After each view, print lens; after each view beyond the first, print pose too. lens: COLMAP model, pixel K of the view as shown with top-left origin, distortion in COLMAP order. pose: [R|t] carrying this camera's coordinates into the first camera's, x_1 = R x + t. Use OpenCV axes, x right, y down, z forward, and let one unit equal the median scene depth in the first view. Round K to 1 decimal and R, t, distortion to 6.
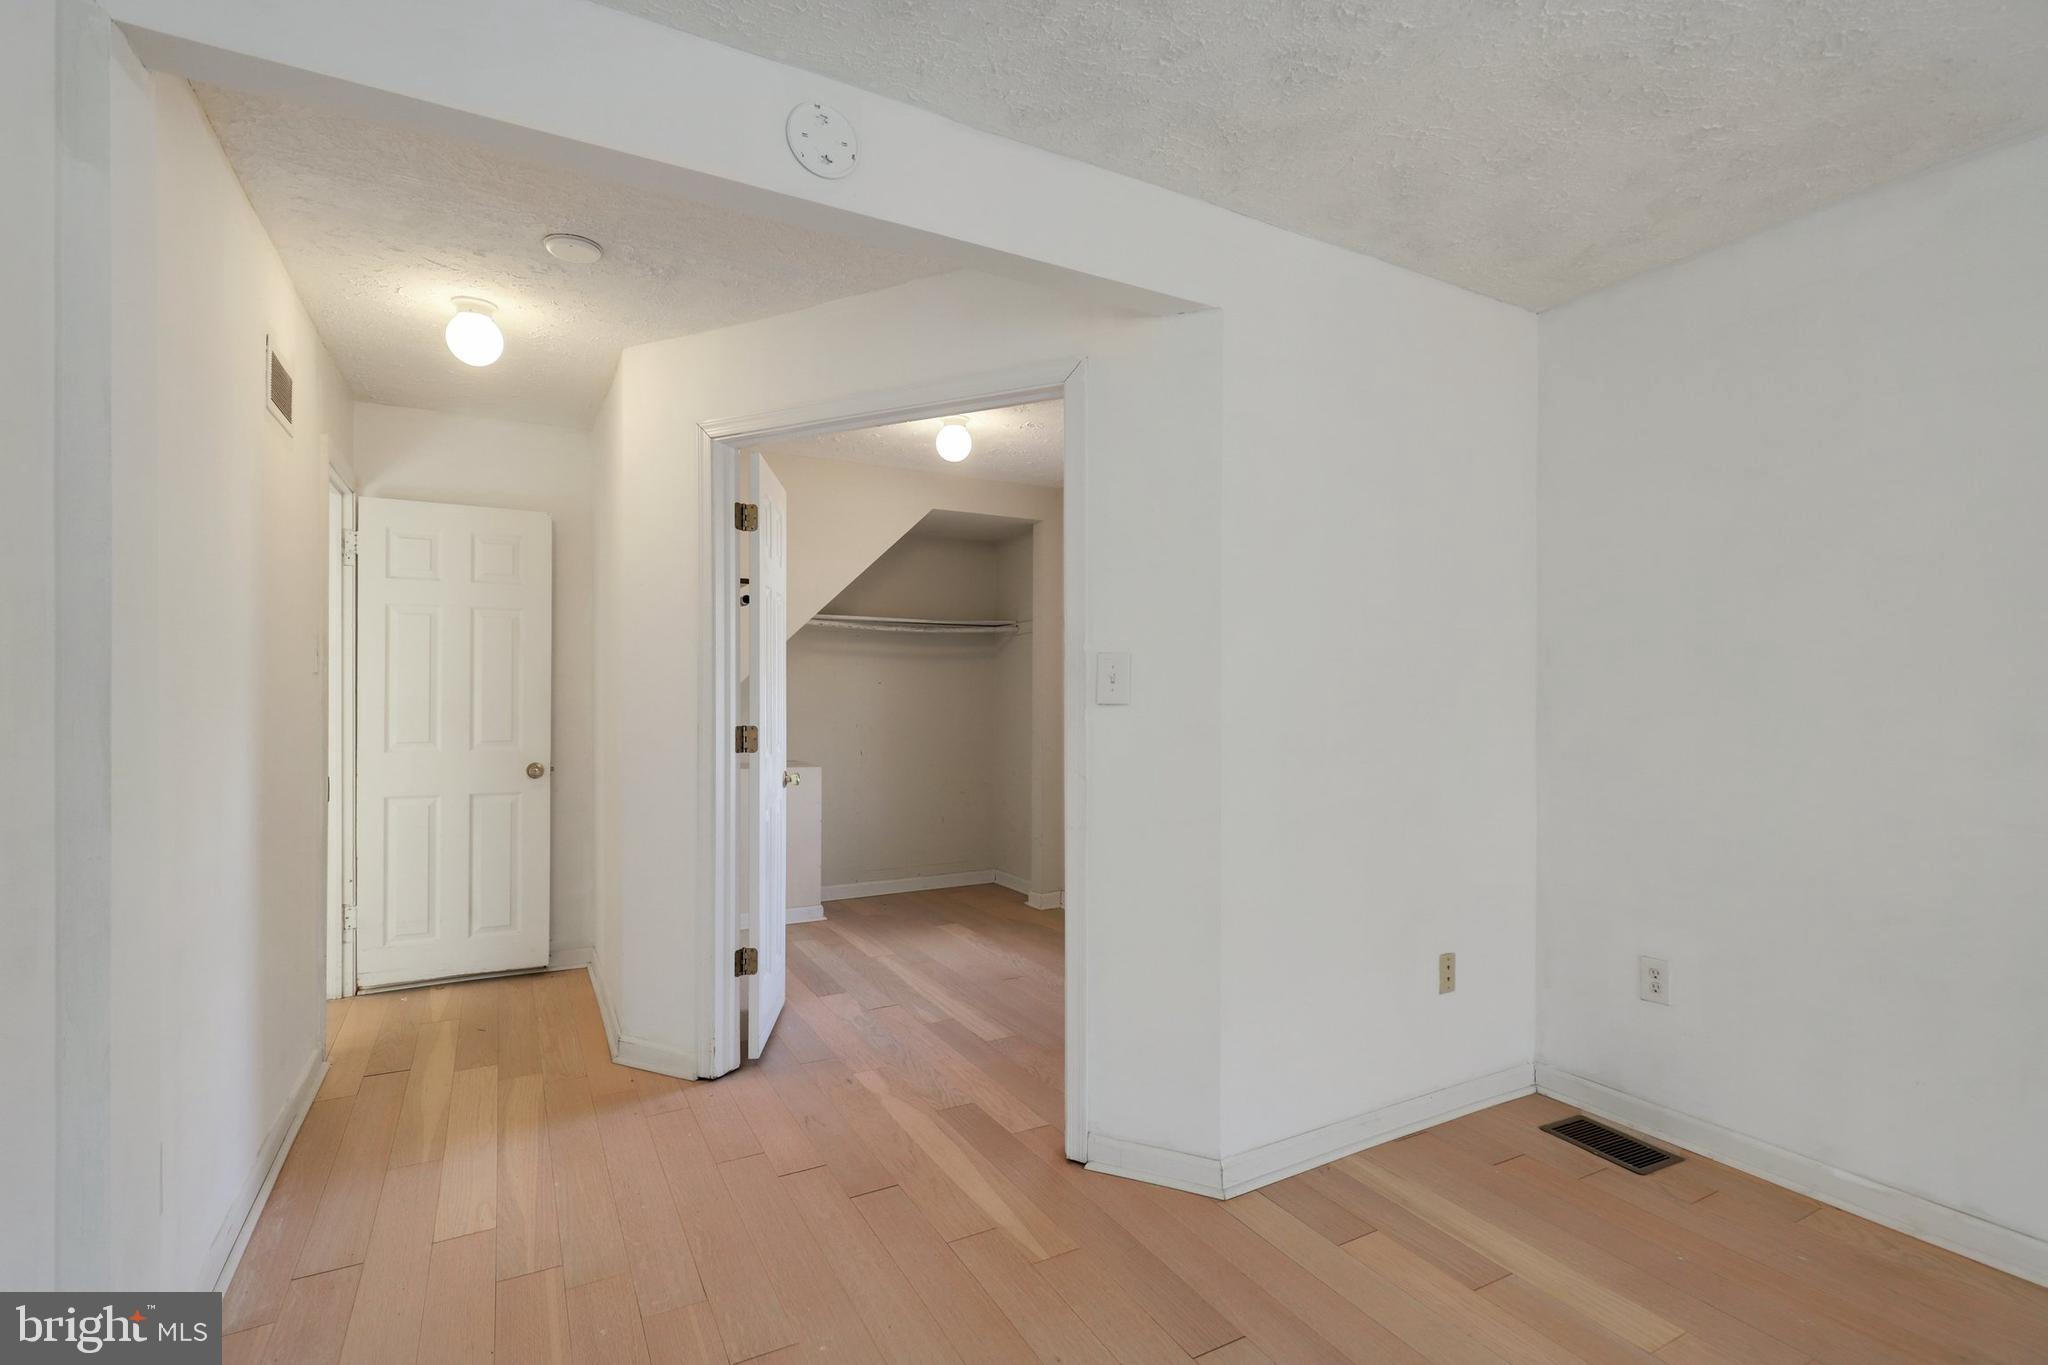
lens RADIAL K [[939.8, 0, 1031.7], [0, 939.8, 690.9], [0, 0, 1]] dist [-0.000488, -0.000252]
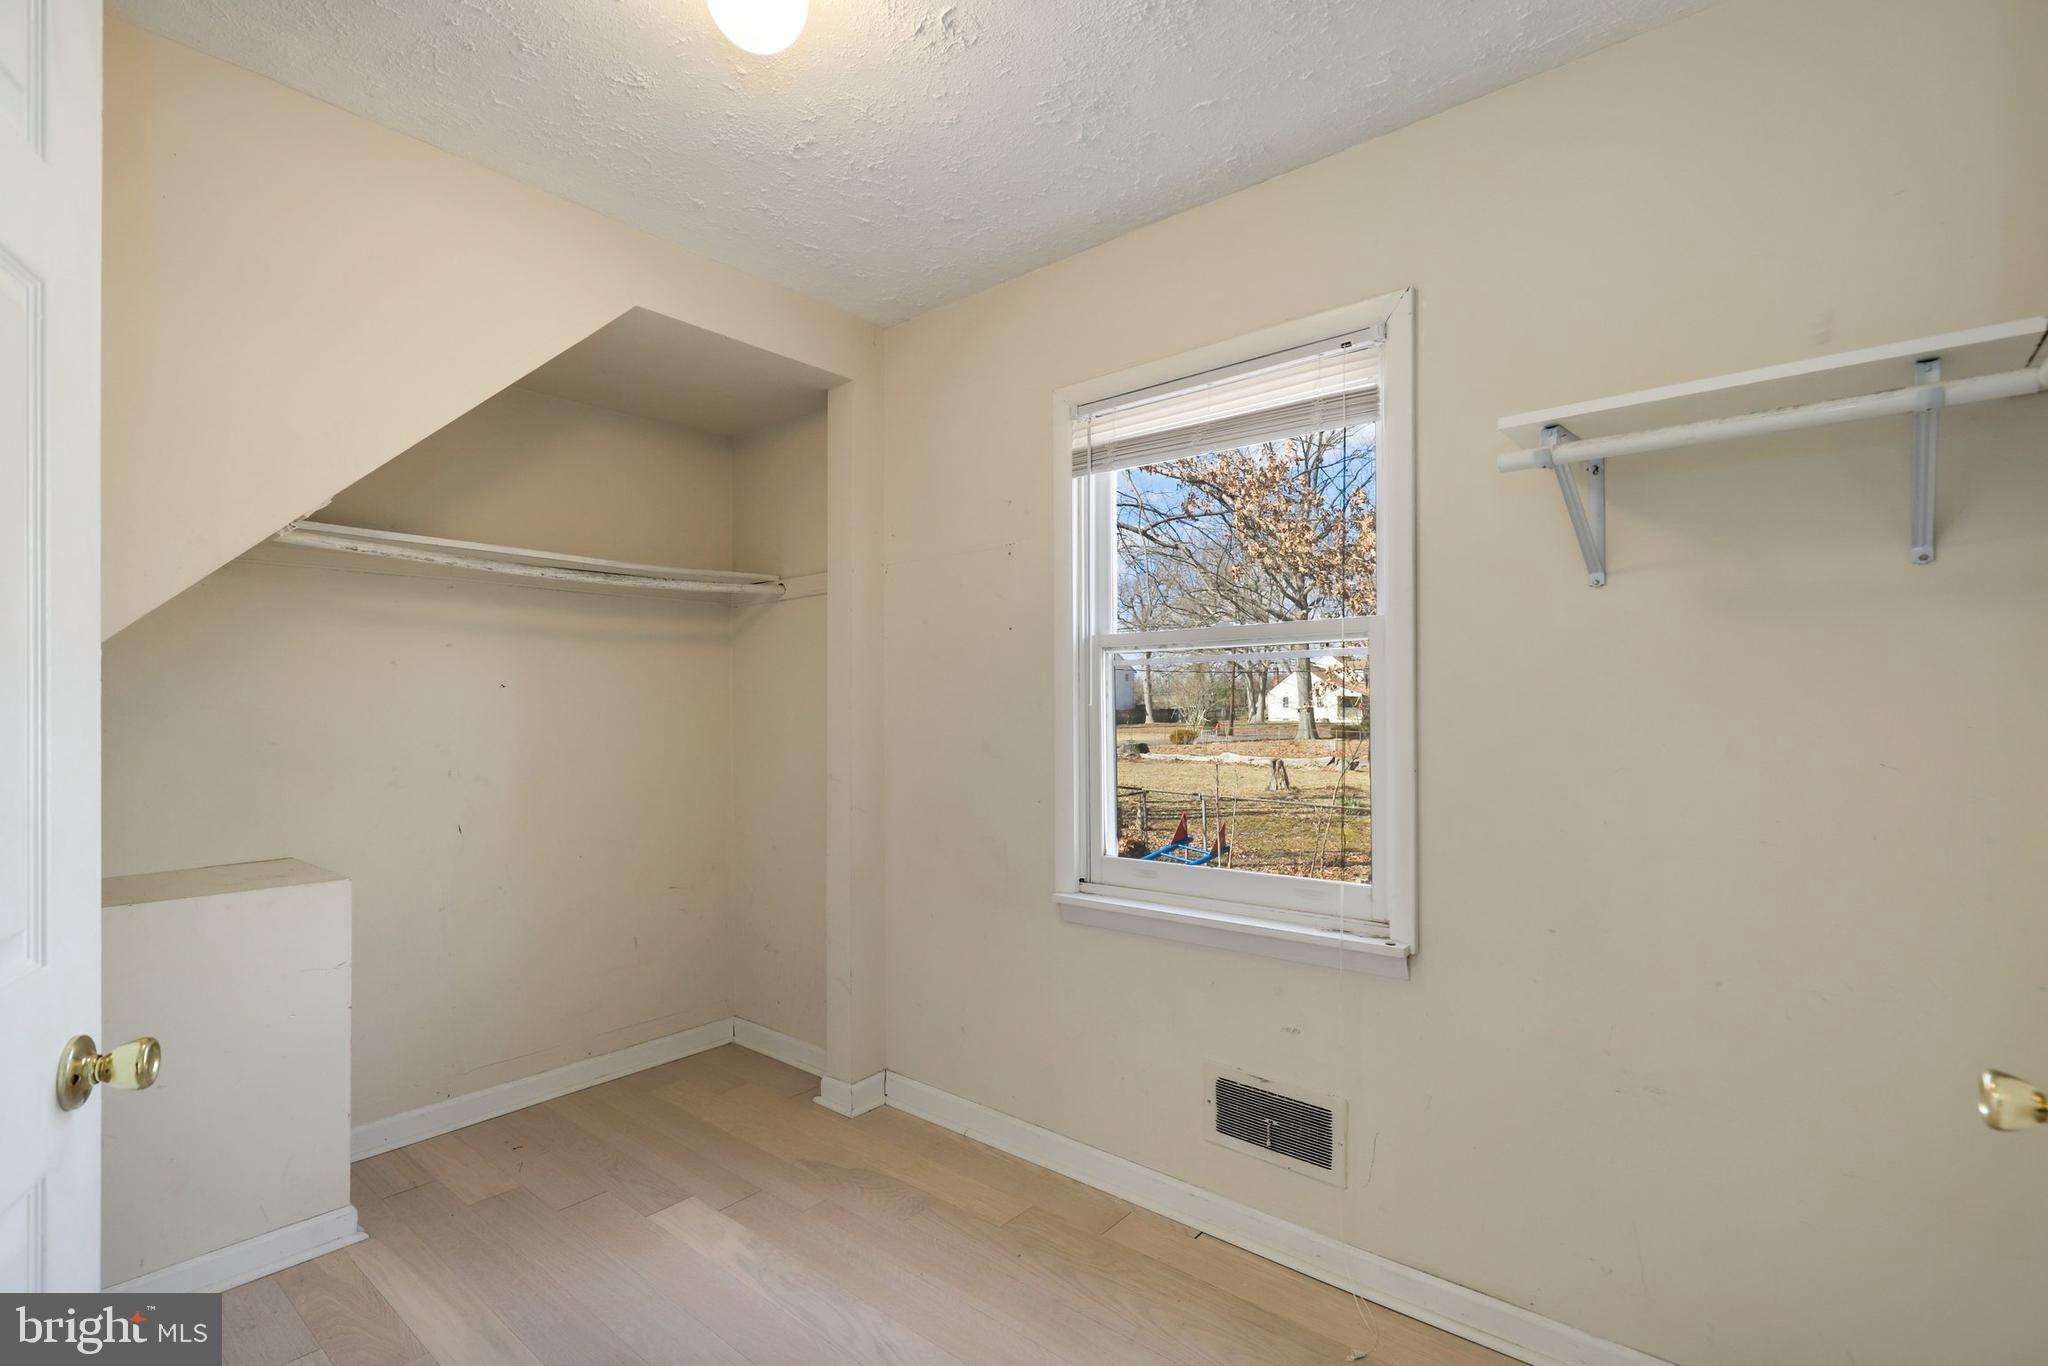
lens RADIAL K [[939.8, 0, 1031.7], [0, 939.8, 691.4], [0, 0, 1]] dist [-0.000488, -0.000252]
pose [[0.937872, 0.000446, 0.346981, -0.075193], [0.000912, 0.999993, -0.003750, -0.003546], [-0.346980, 0.003834, 0.937865, 0.455683]]
